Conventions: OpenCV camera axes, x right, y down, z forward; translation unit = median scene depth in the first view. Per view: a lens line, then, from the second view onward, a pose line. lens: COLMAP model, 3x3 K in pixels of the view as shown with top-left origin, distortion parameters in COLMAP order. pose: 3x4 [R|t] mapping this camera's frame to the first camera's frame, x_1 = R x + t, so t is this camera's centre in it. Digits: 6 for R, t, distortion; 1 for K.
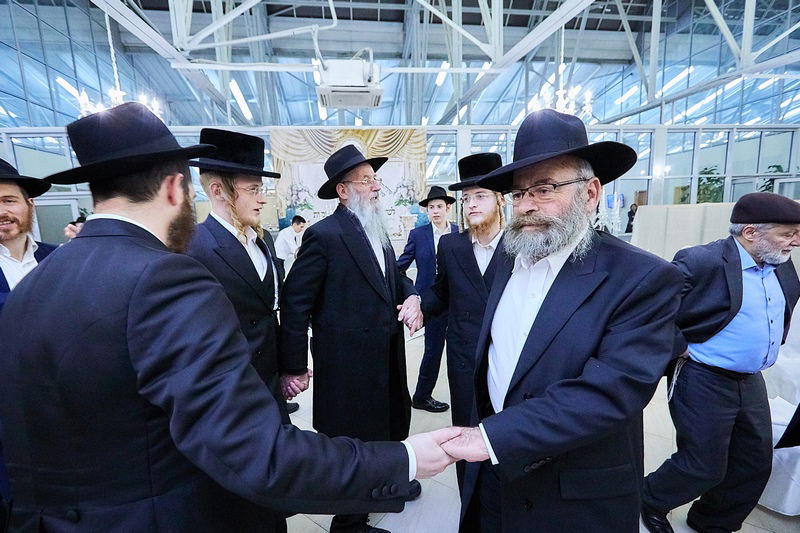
lens RADIAL K [[359.8, 0, 403.5], [0, 359.8, 267.5], [0, 0, 1]] dist [-0.000103, -0.001987]
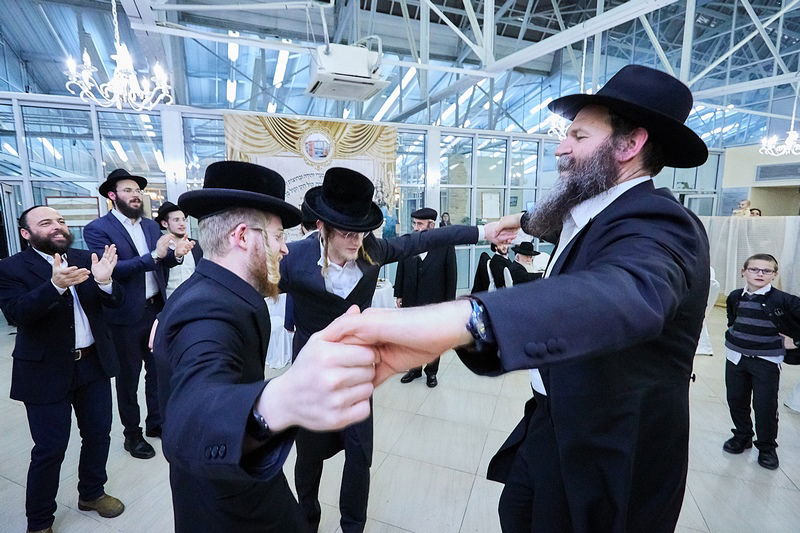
lens RADIAL K [[392.4, 0, 386.2], [0, 392.4, 271.0], [0, 0, 1]] dist [-0.003783, -0.002226]
pose [[0.975489, -0.000795, 0.220049, -0.140400], [0.001567, 0.999993, -0.003336, -0.007706], [-0.220045, 0.003599, 0.975483, 0.017024]]
